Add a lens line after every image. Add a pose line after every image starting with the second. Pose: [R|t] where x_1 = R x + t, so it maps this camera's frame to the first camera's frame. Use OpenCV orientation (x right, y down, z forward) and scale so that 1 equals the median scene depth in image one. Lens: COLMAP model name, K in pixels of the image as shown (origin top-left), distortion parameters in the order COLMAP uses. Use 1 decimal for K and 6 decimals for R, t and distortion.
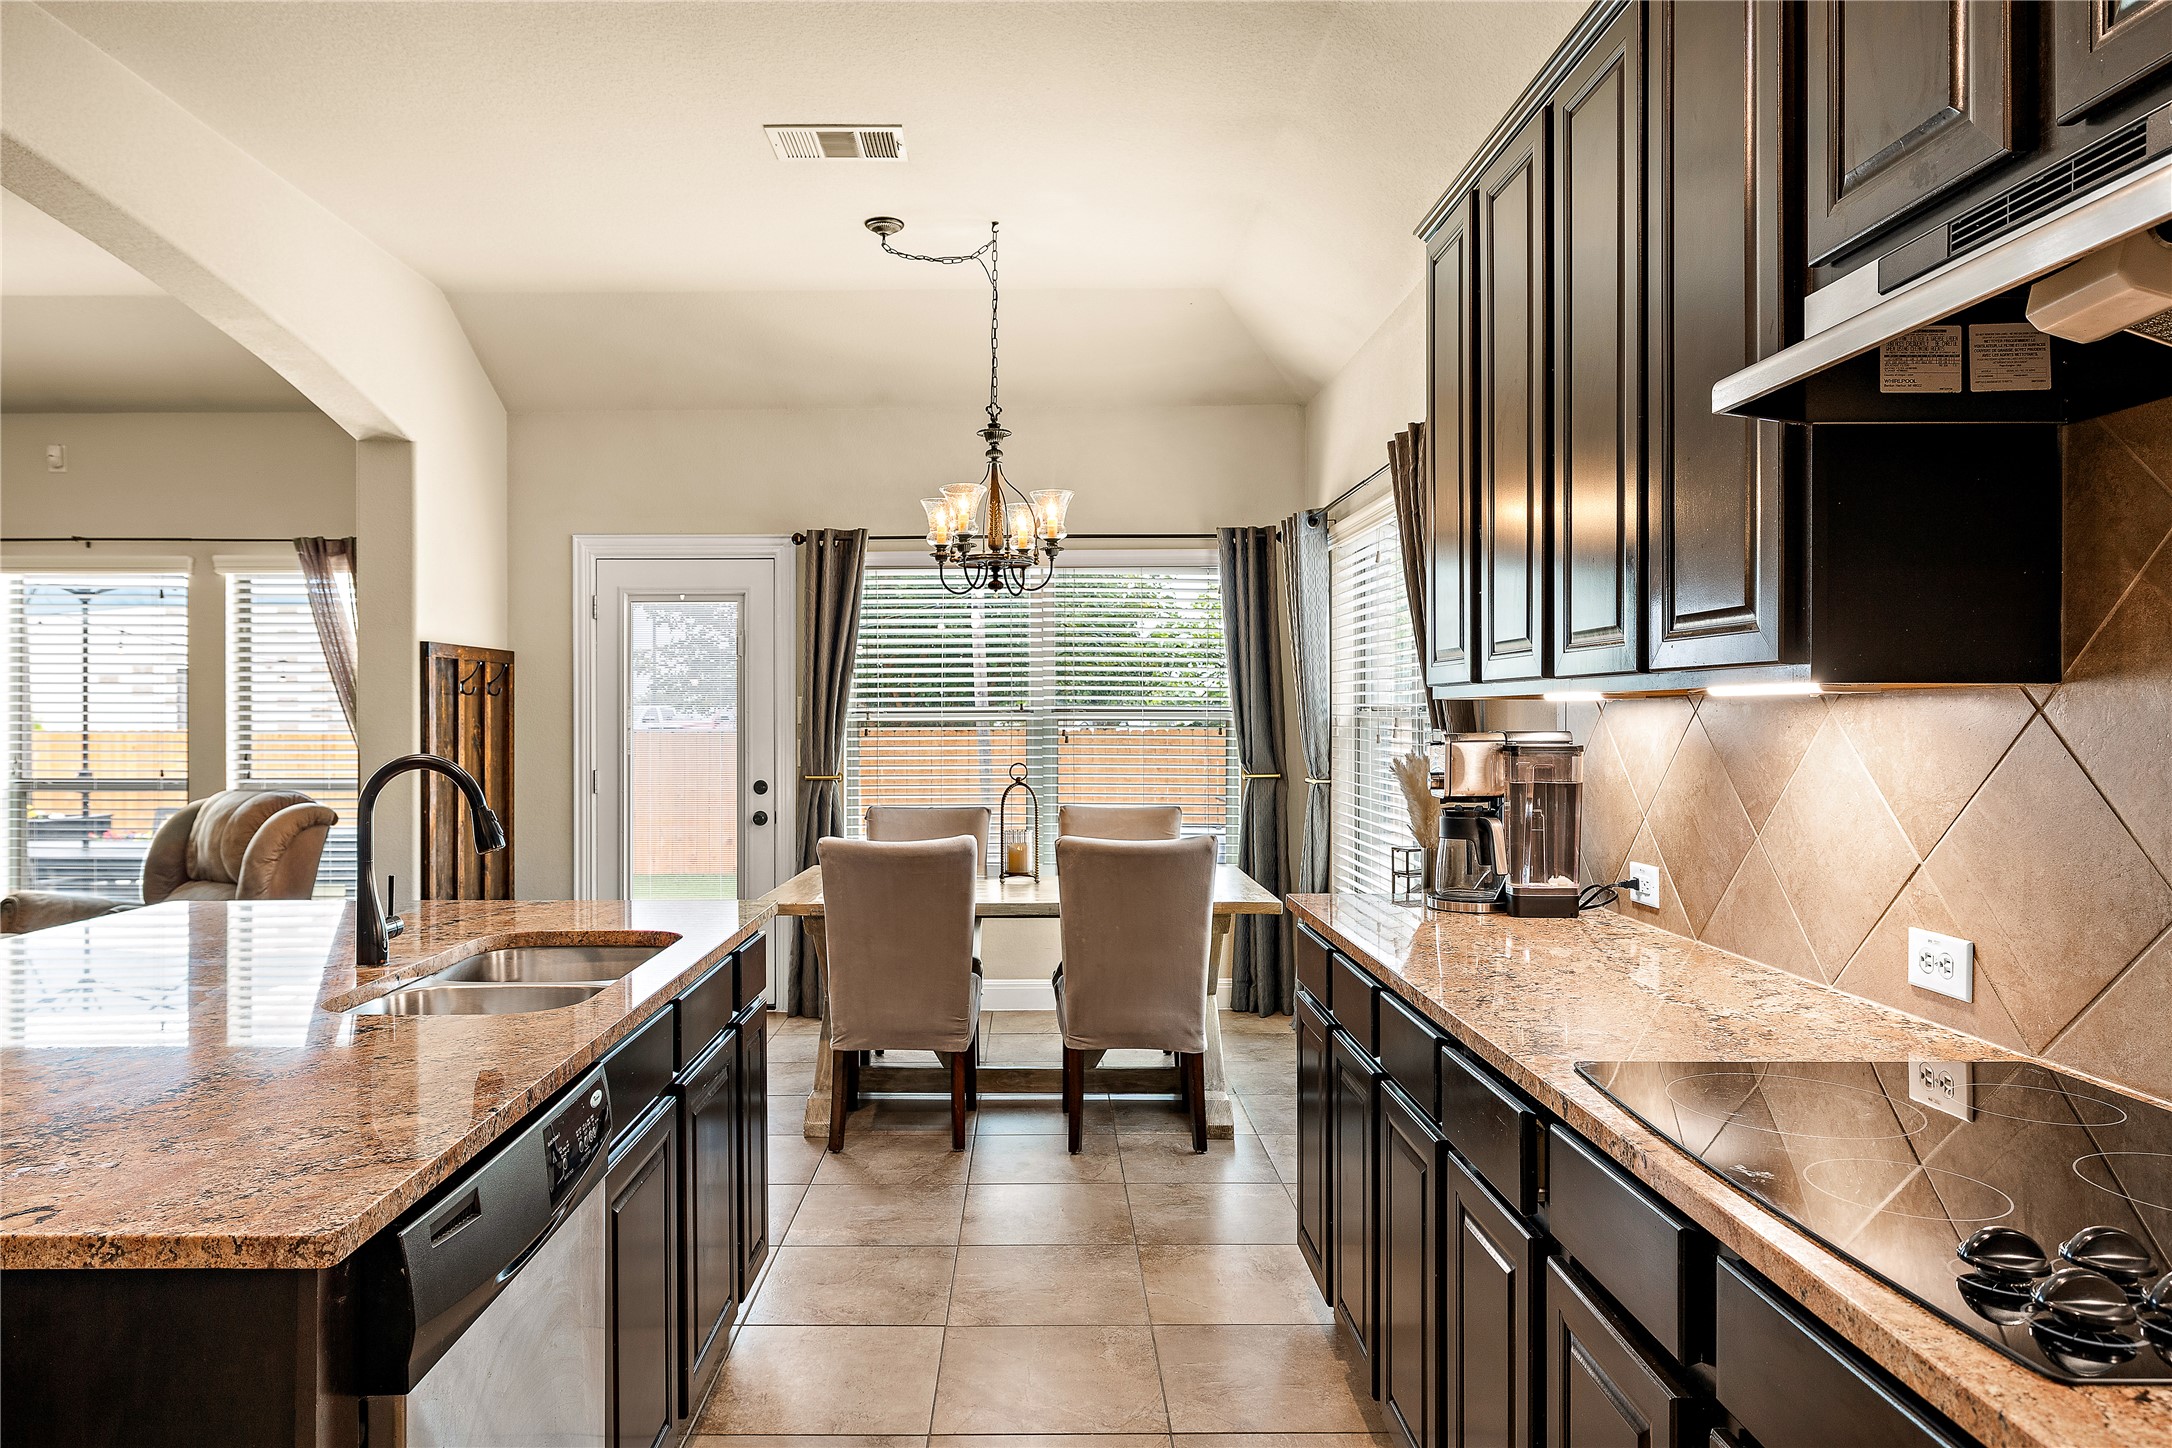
lens RADIAL K [[1384.1, 0, 1083.3], [0, 1384.1, 724.1], [0, 0, 1]] dist [0.007401, 0.001150]
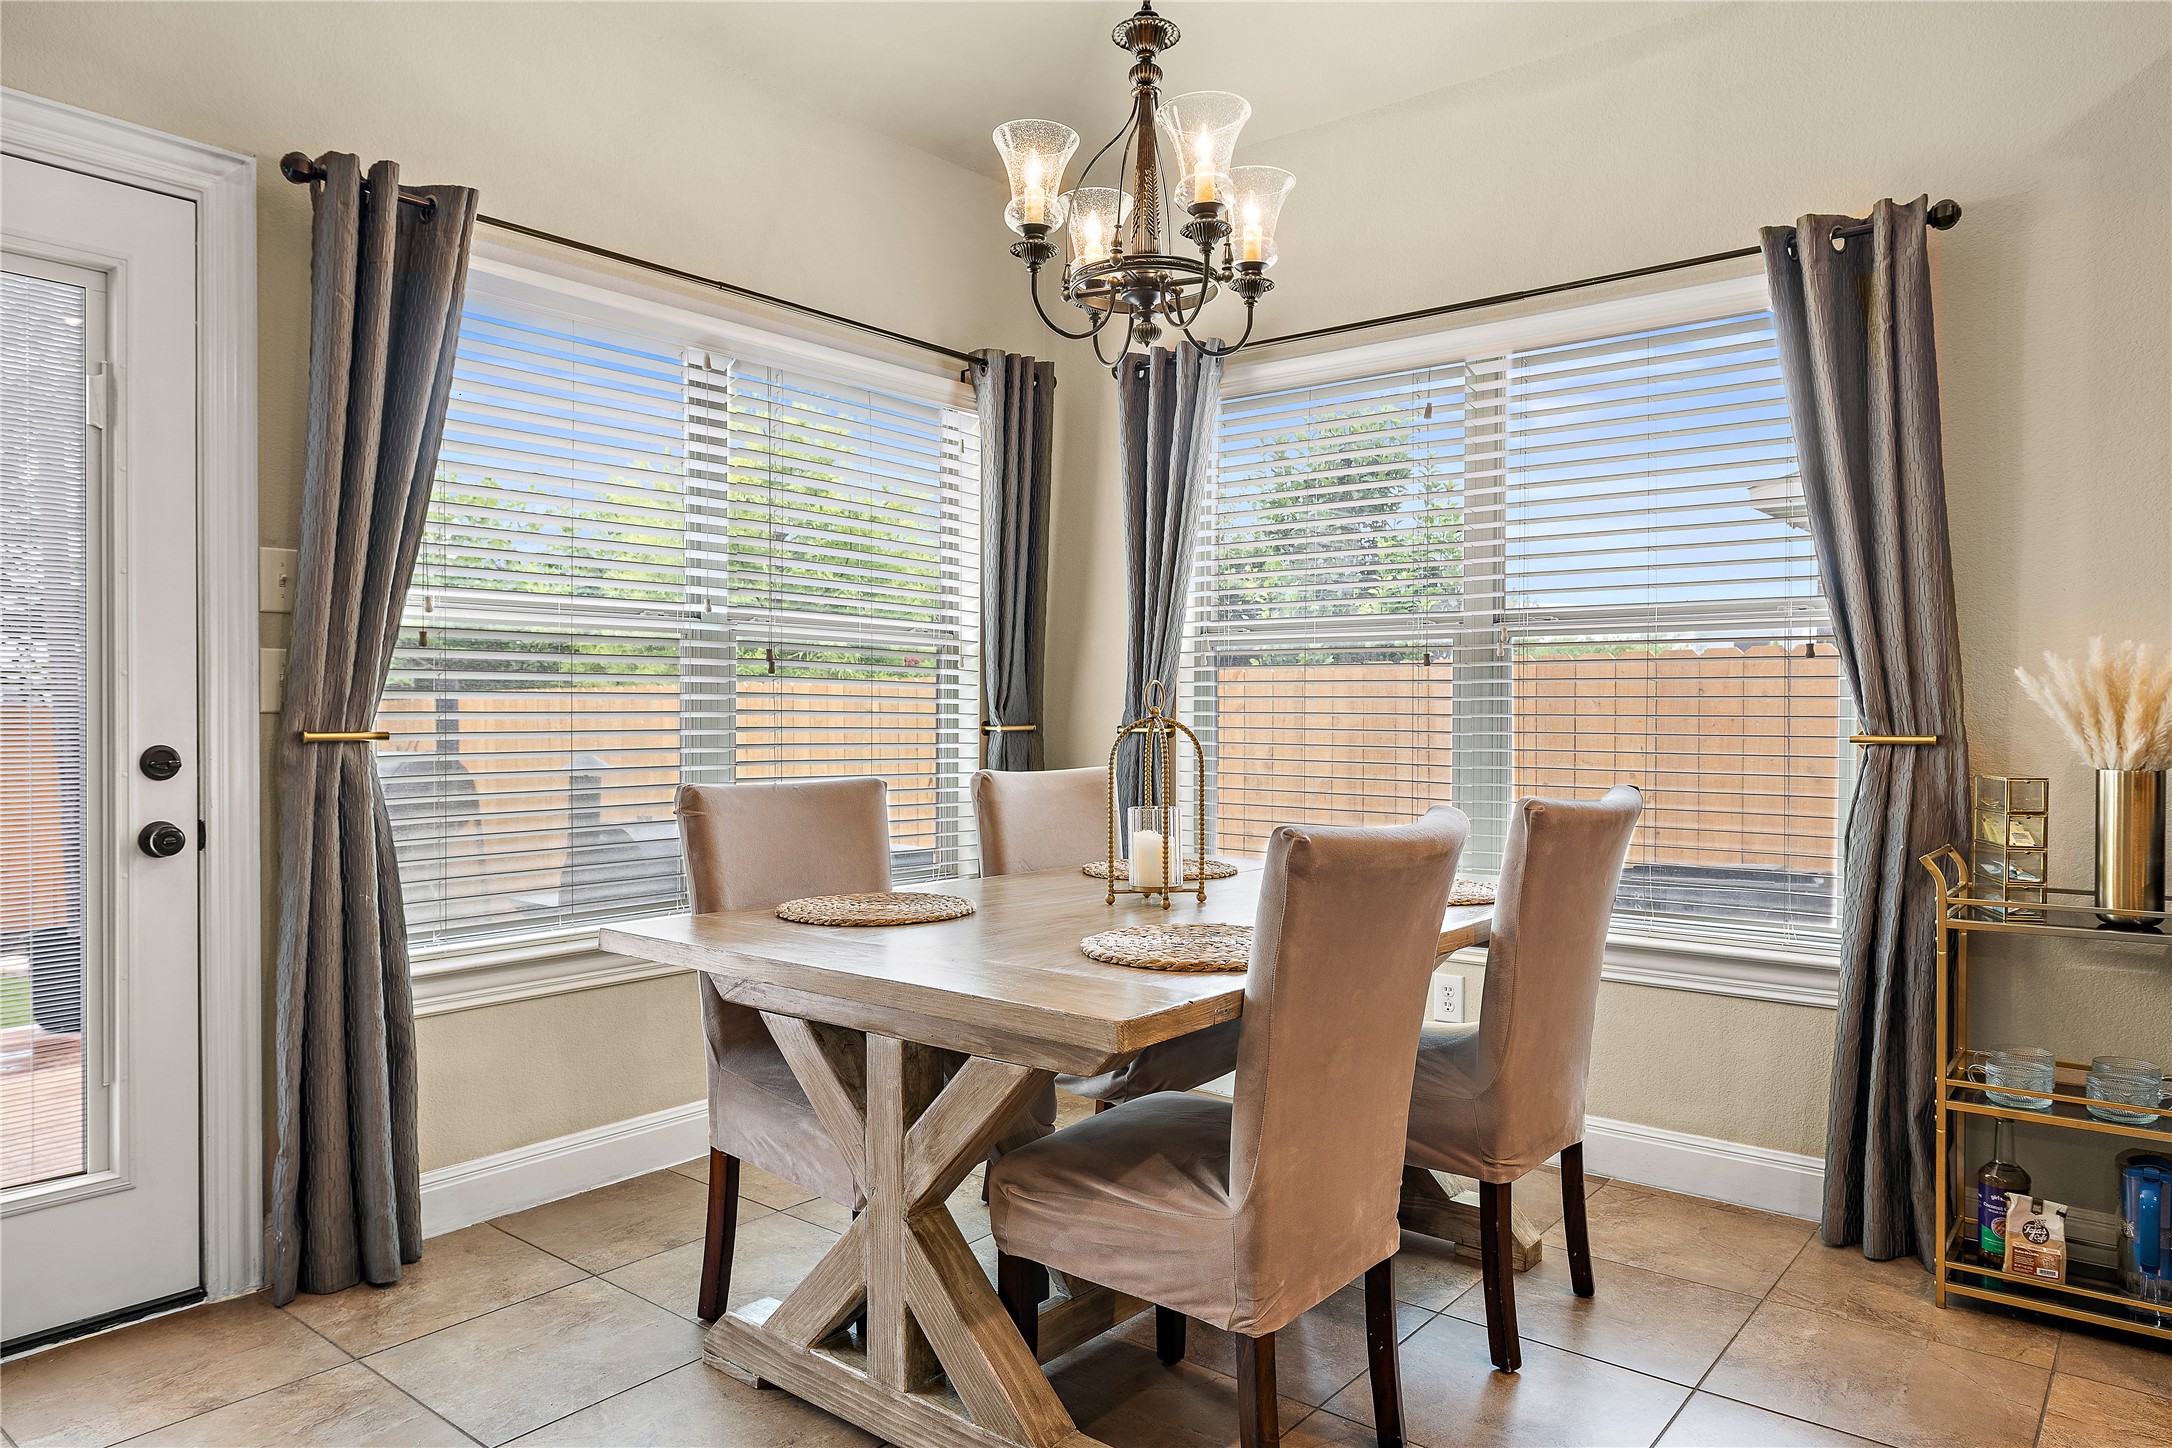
lens RADIAL K [[1384.1, 0, 1086.5], [0, 1384.1, 731.6], [0, 0, 1]] dist [0.007401, 0.001150]
pose [[0.663255, -0.005965, 0.748369, -0.357878], [-0.006325, 0.999888, 0.013576, 0.029244], [-0.748366, -0.013737, 0.663143, 0.530507]]
